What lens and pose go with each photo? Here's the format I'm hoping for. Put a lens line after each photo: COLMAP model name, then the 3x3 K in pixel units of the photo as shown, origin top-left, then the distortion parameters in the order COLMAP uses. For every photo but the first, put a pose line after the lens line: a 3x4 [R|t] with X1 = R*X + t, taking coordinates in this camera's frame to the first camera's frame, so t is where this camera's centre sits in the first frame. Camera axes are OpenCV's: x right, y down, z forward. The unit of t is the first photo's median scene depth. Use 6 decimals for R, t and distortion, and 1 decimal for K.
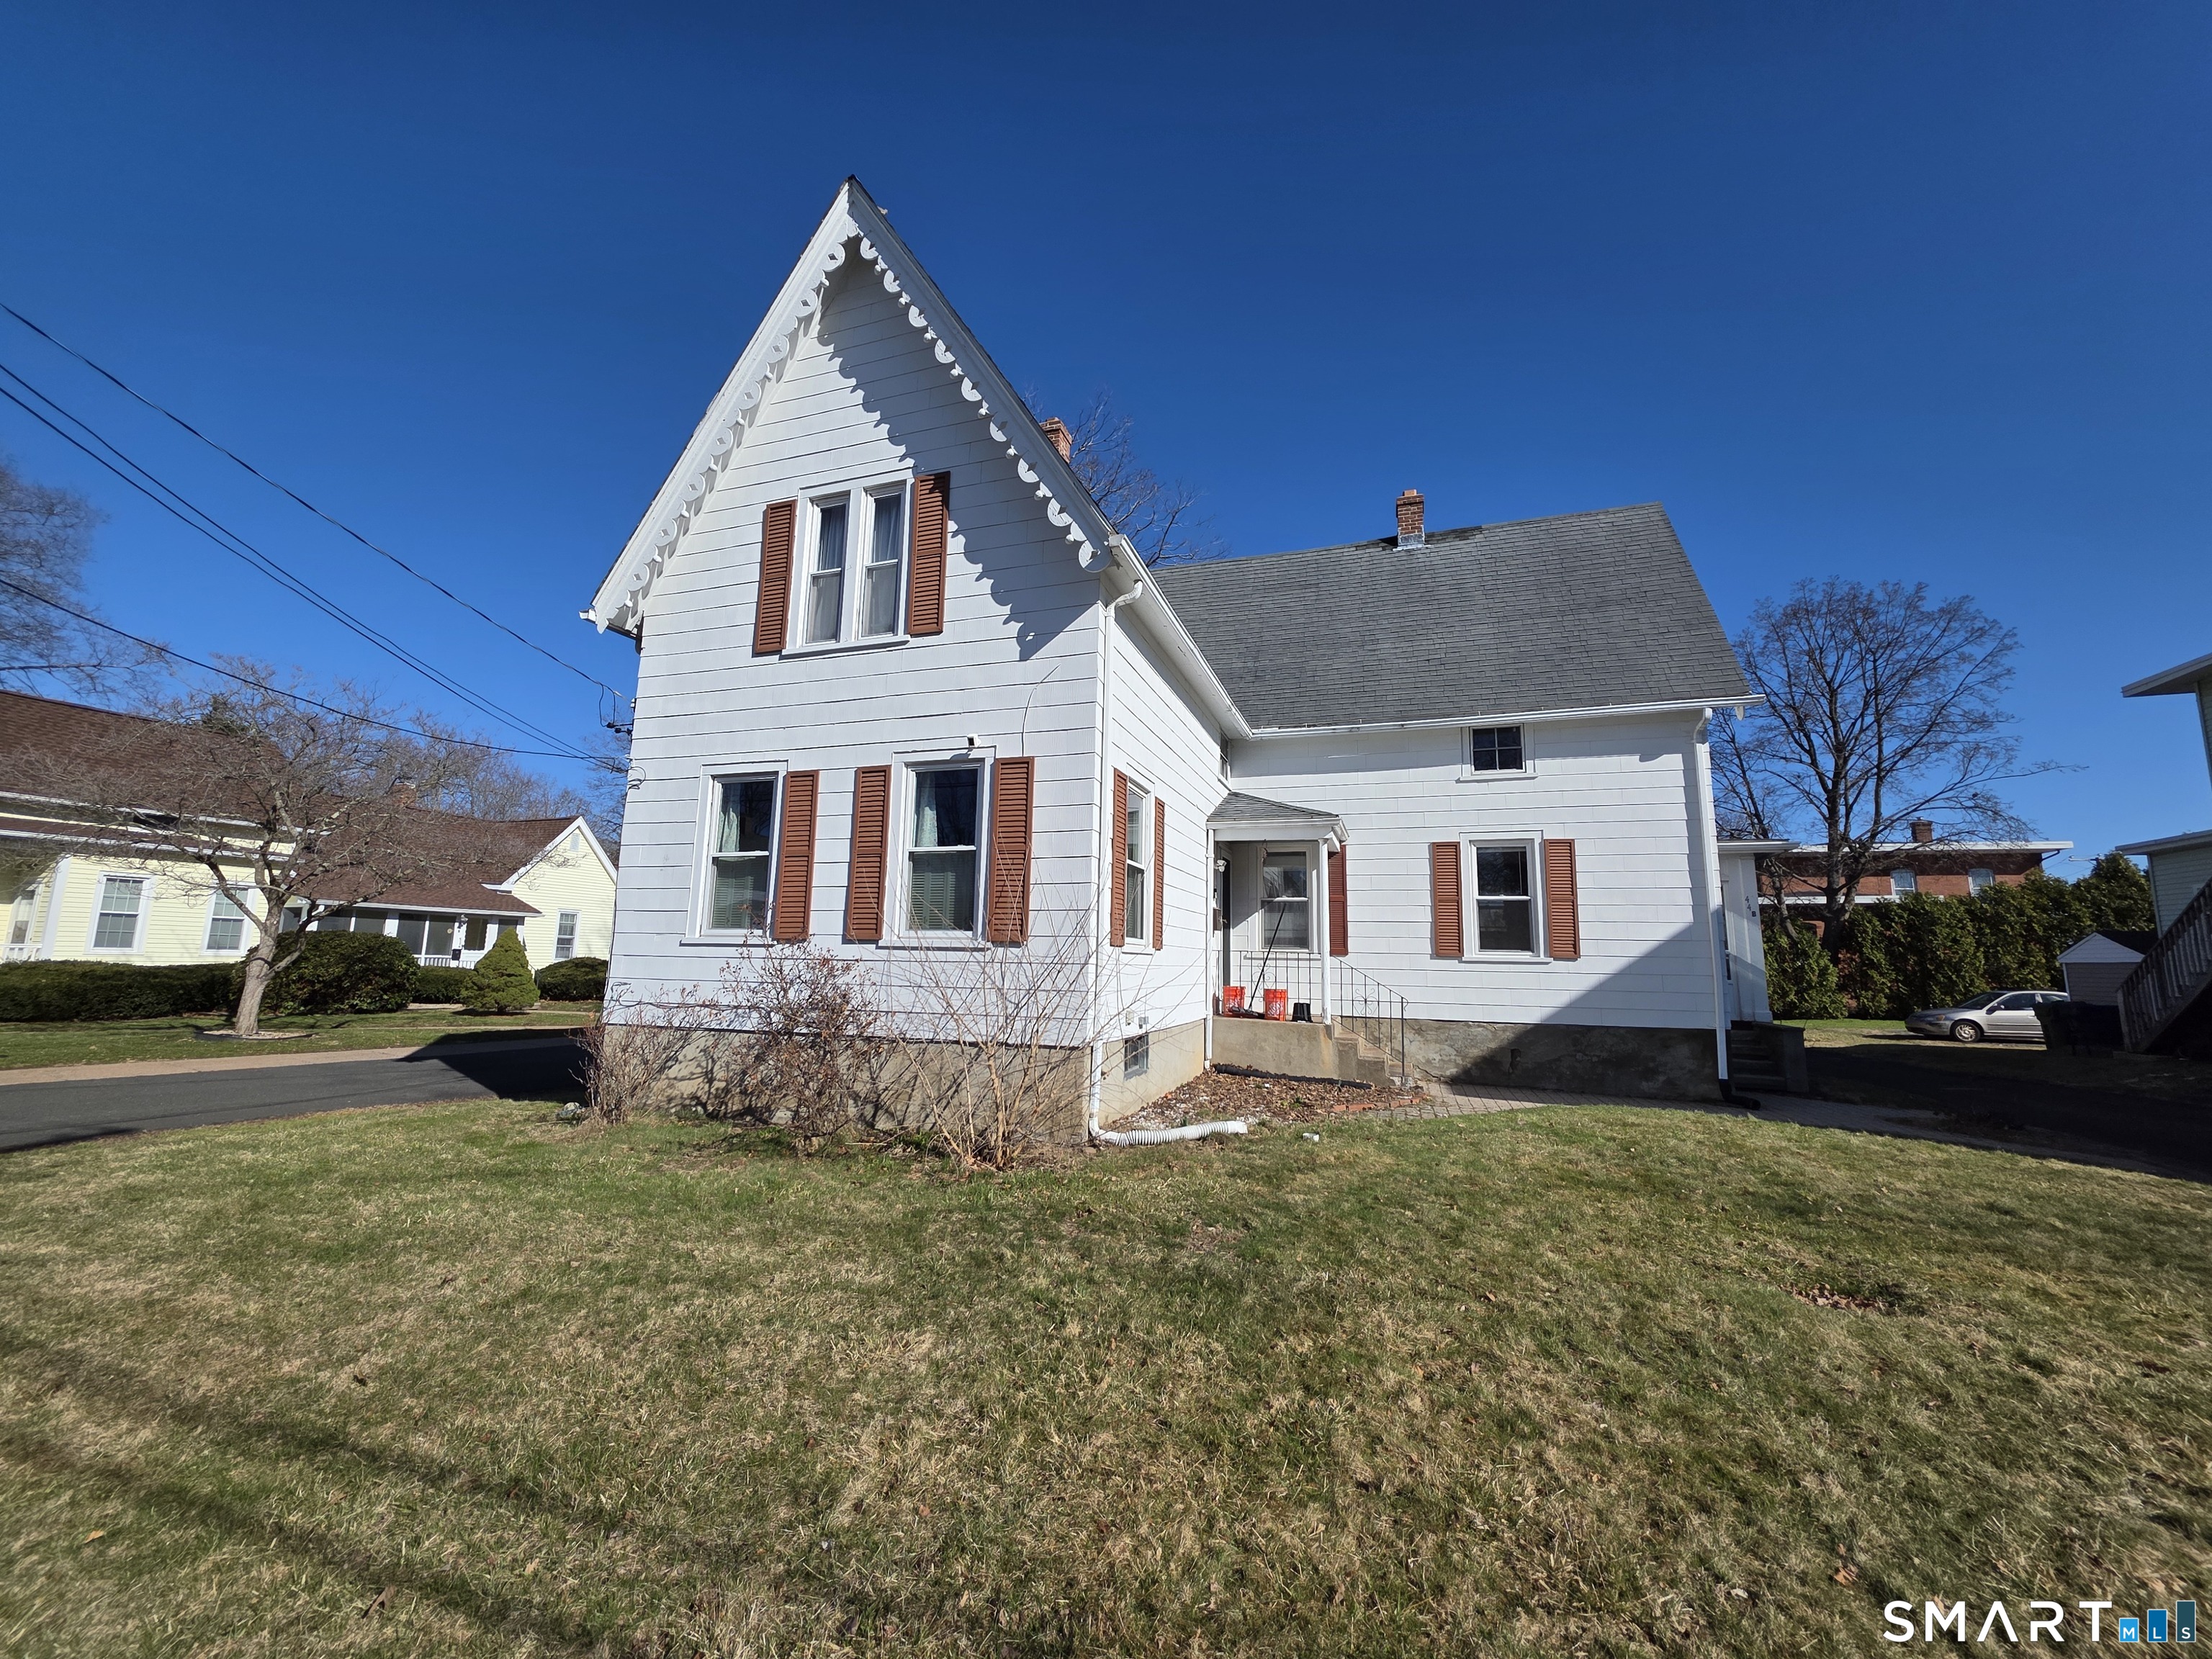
lens RADIAL K [[882.3, 0, 1110.4], [0, 882.3, 826.3], [0, 0, 1]] dist [0.010468, 0.000172]
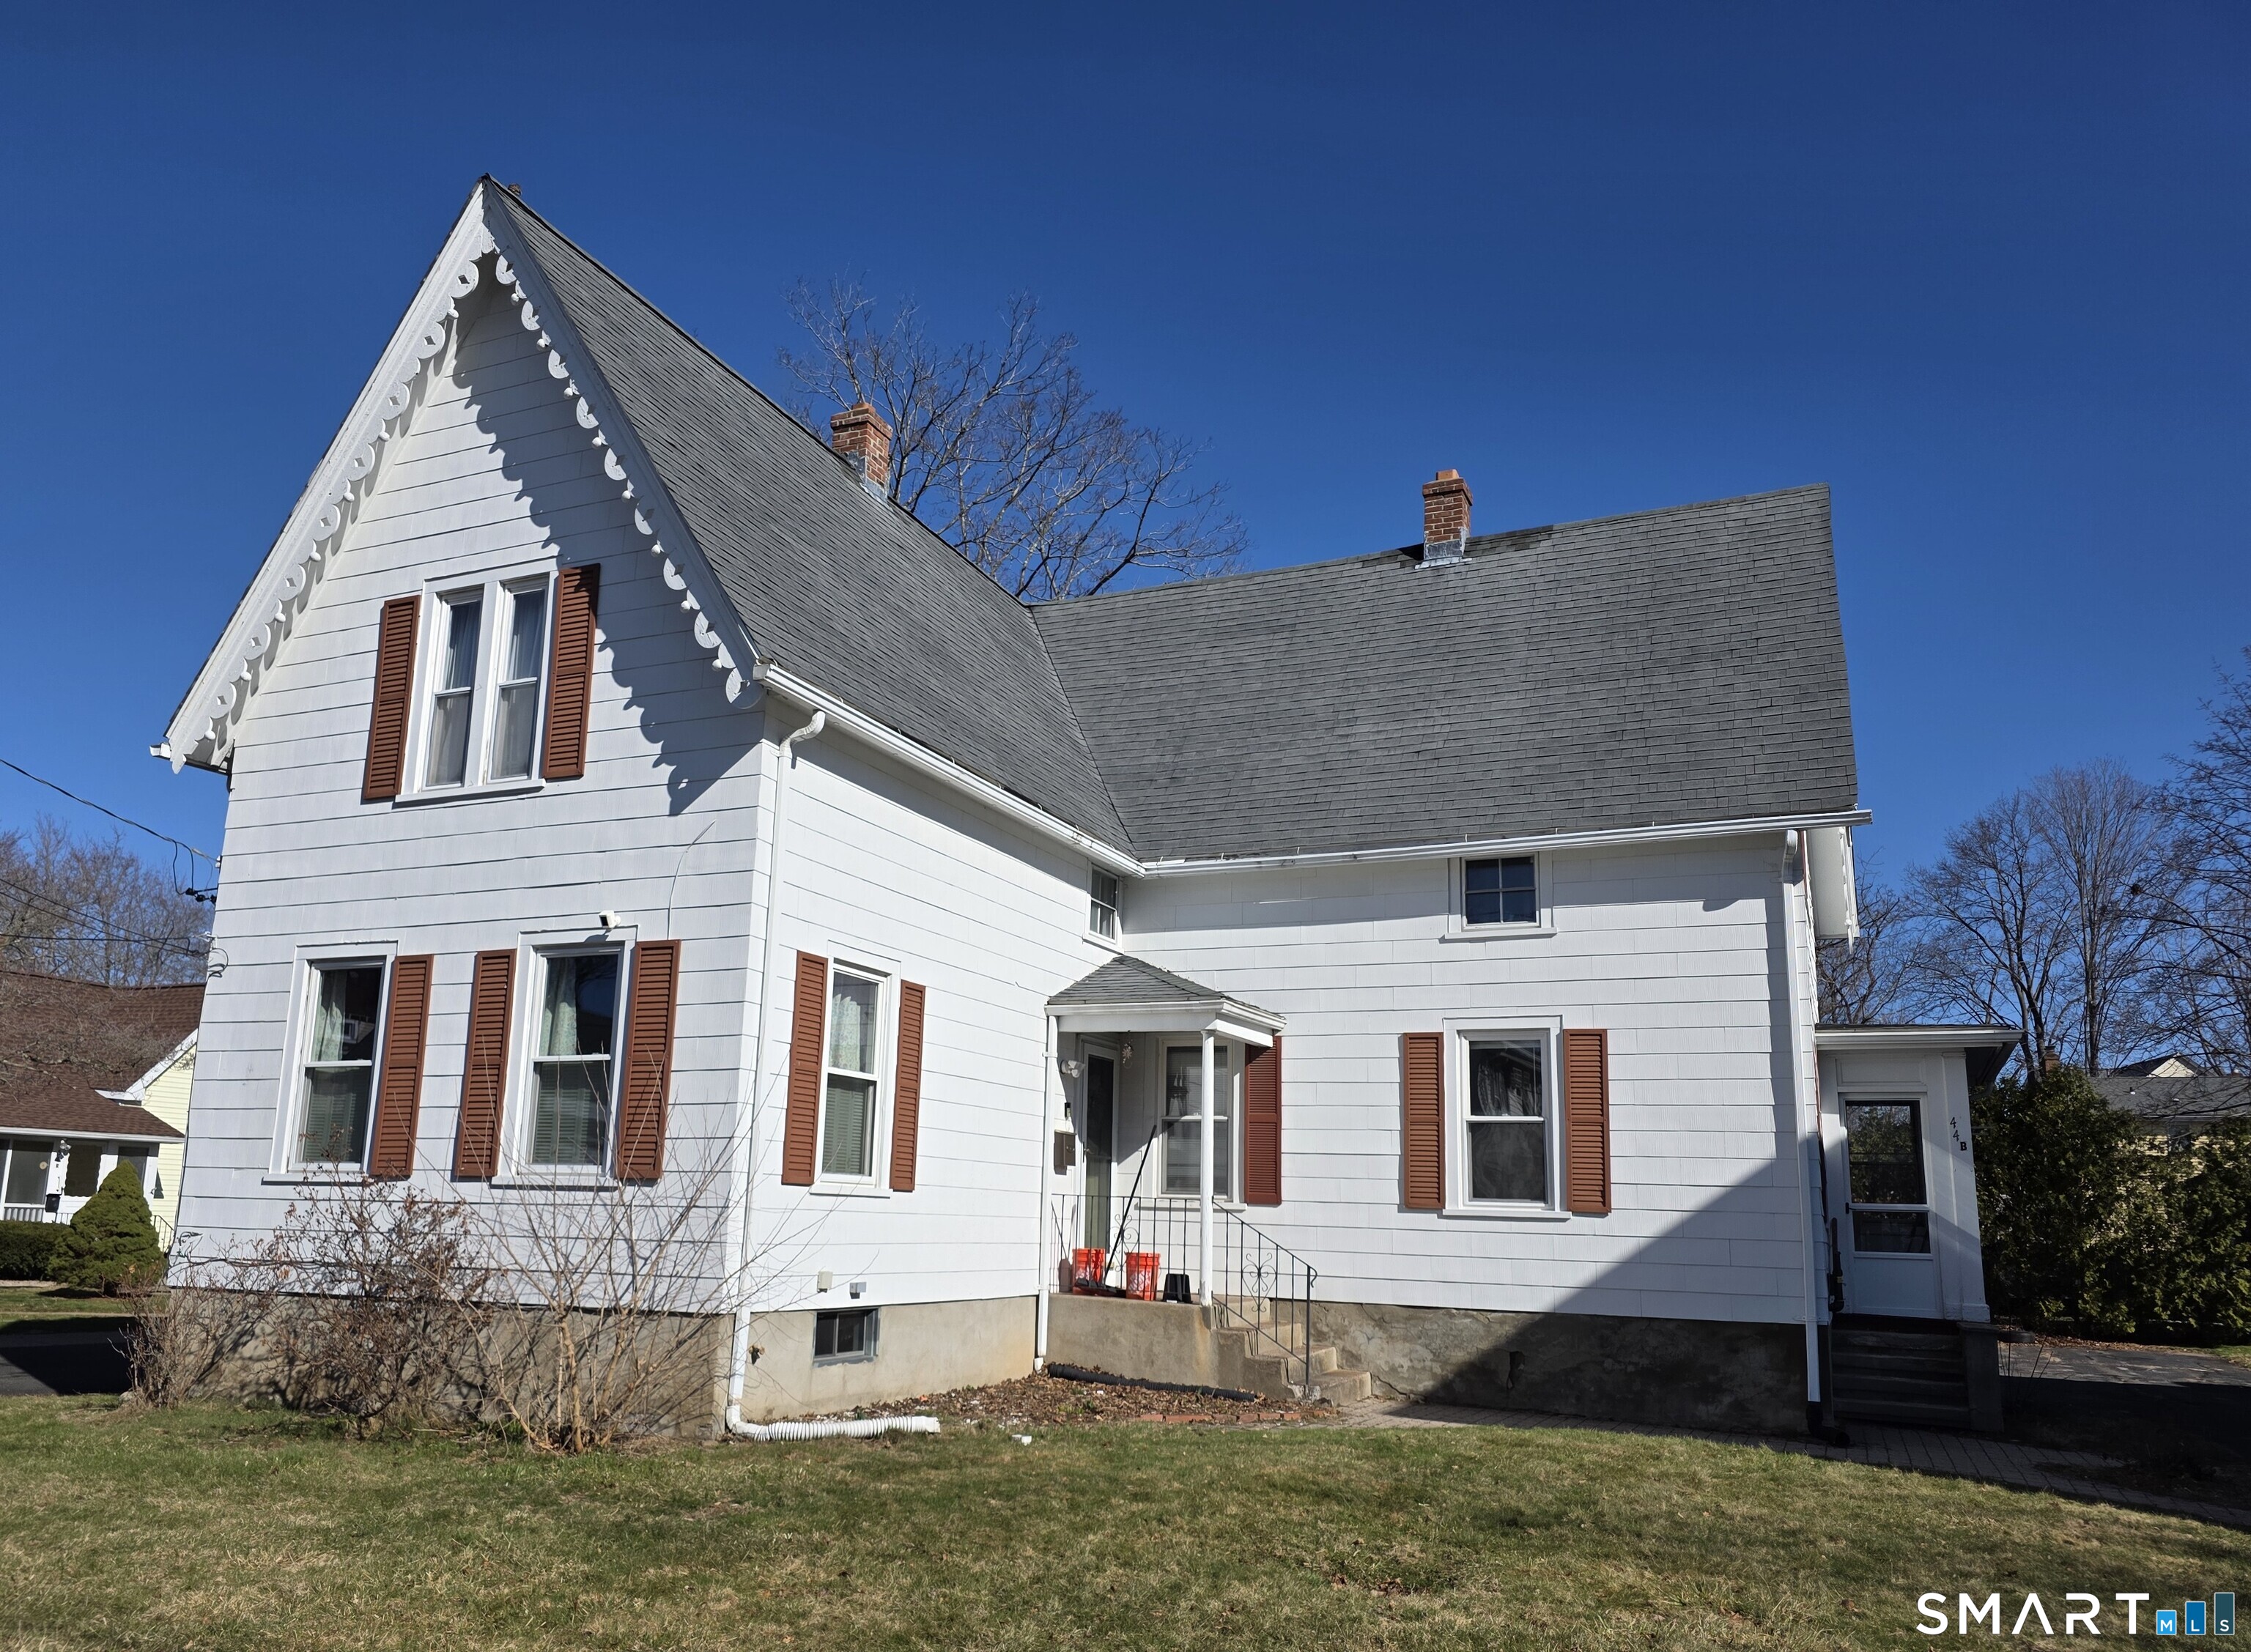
lens RADIAL K [[1649.7, 0, 1078.6], [0, 1649.7, 918.6], [0, 0, 1]] dist [0.059318, -0.034211]
pose [[0.994233, -0.010978, -0.106678, 0.298121], [0.007530, 0.999438, -0.032677, -0.033834], [0.106977, 0.031686, 0.993756, -0.294961]]
